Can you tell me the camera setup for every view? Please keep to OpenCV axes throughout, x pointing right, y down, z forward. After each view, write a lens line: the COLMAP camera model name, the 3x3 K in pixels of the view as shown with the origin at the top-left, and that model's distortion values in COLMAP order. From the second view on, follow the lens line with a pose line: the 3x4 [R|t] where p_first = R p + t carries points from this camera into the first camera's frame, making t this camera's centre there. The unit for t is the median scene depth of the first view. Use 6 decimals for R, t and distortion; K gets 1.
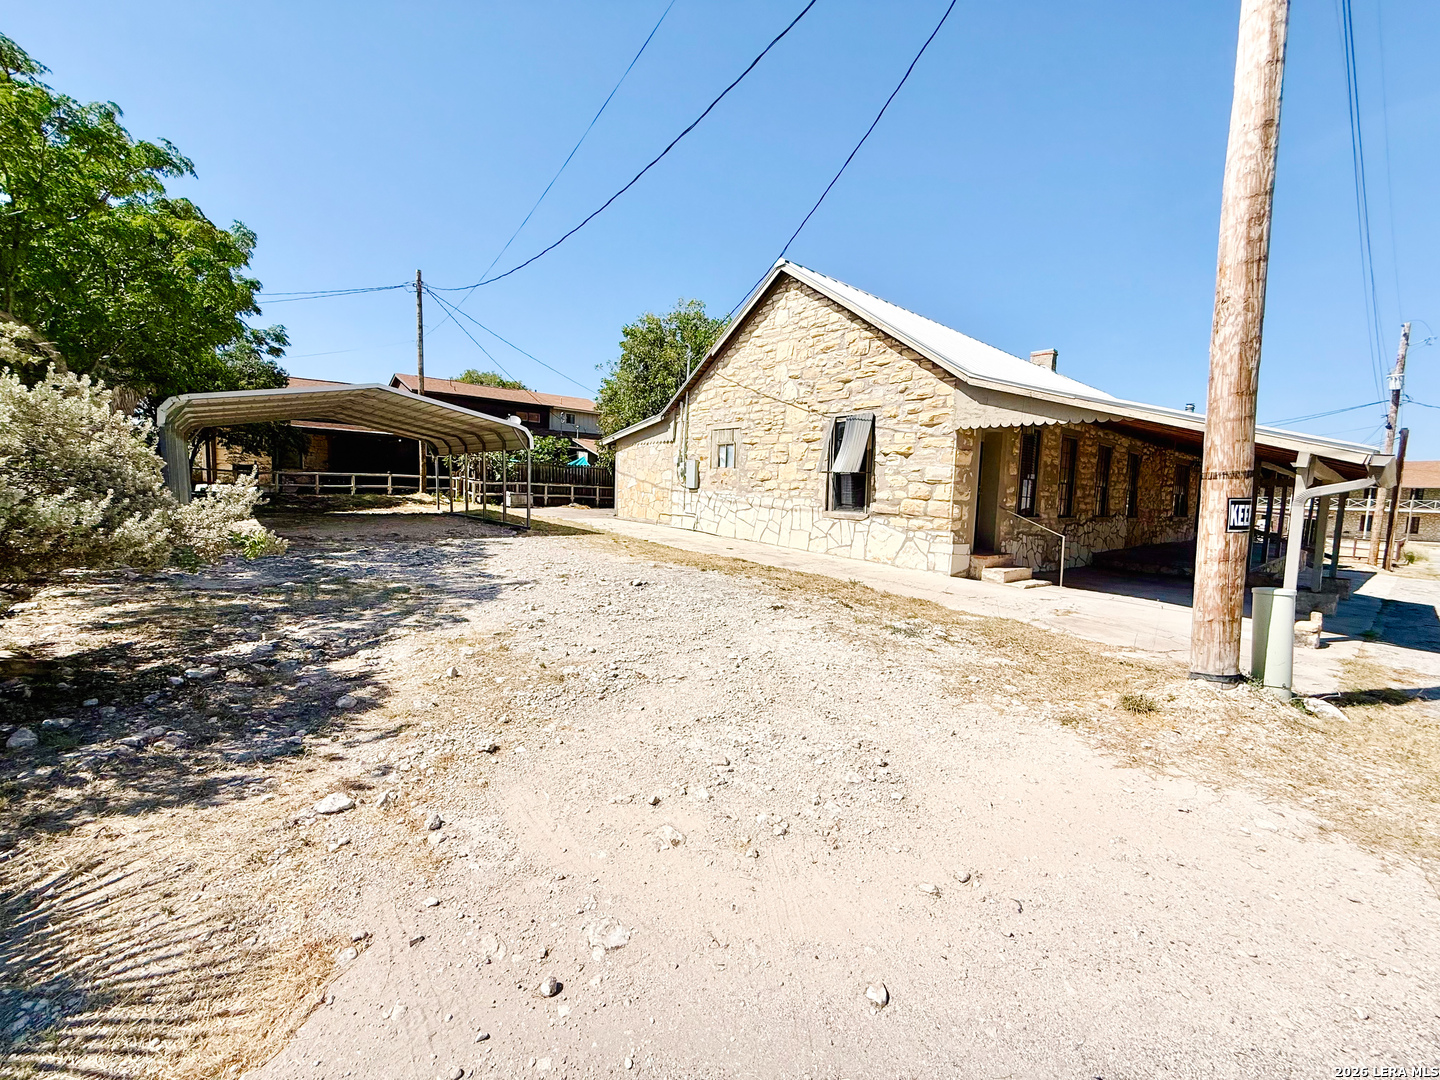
lens RADIAL K [[574.4, 0, 714.5], [0, 574.4, 541.2], [0, 0, 1]] dist [0.000065, 0.000237]
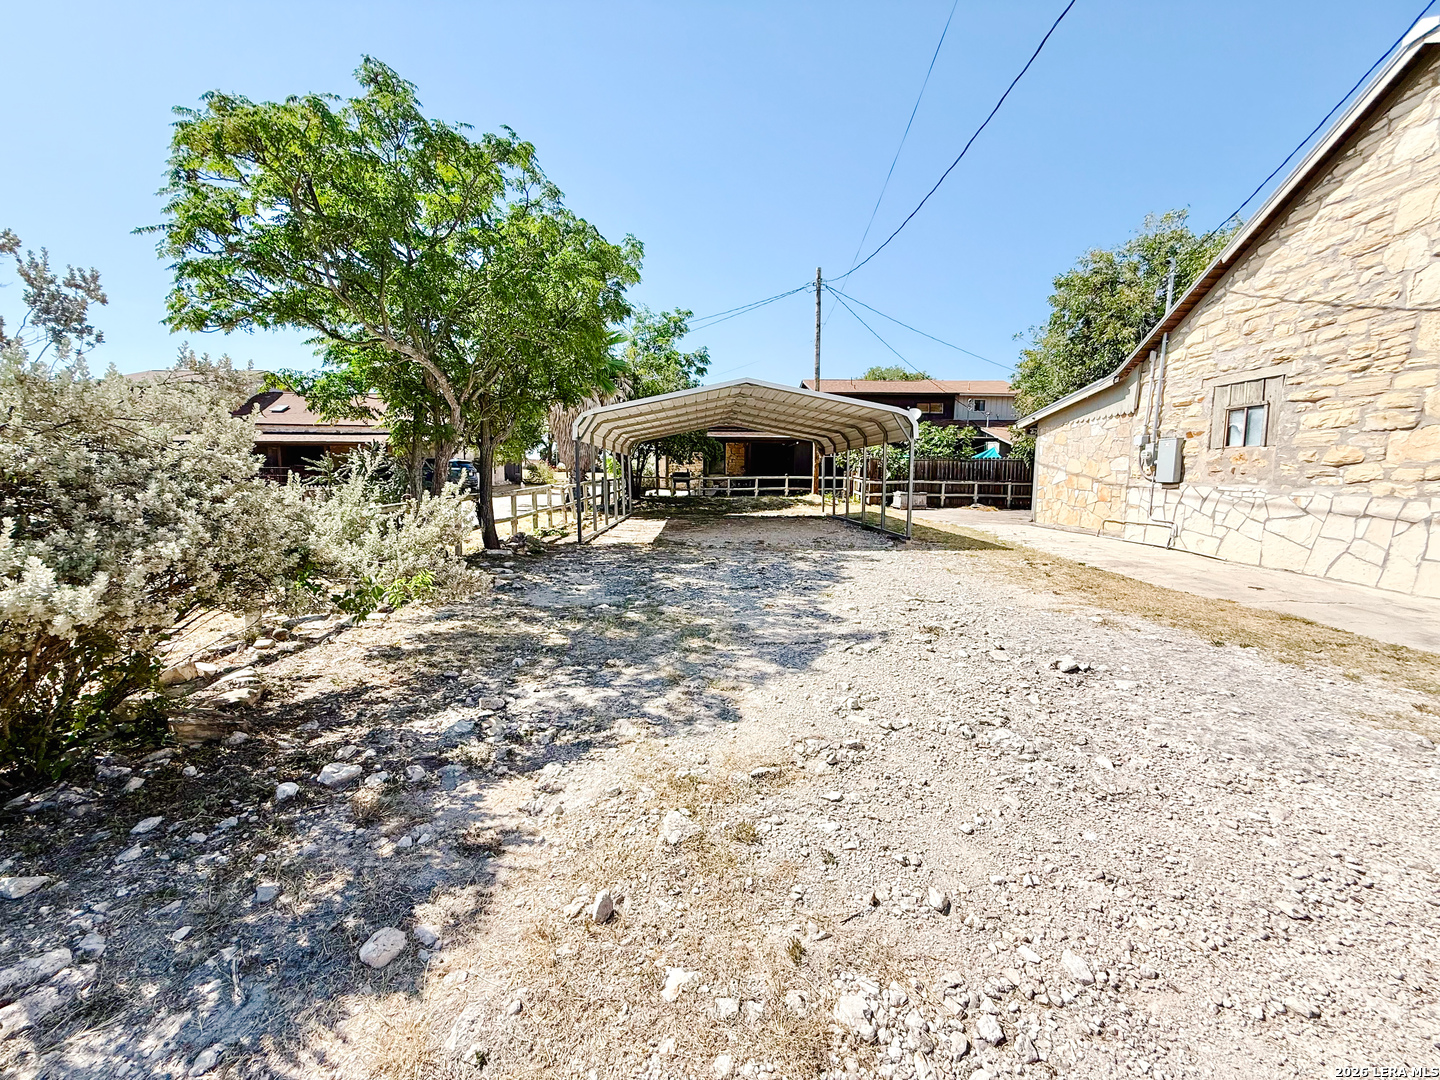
lens RADIAL K [[574.4, 0, 714.5], [0, 574.4, 541.2], [0, 0, 1]] dist [0.000065, 0.000237]
pose [[0.779120, 0.037755, -0.625737, -0.028663], [-0.035634, 0.999238, 0.015922, -0.018274], [0.625861, 0.009892, 0.779872, 0.176599]]
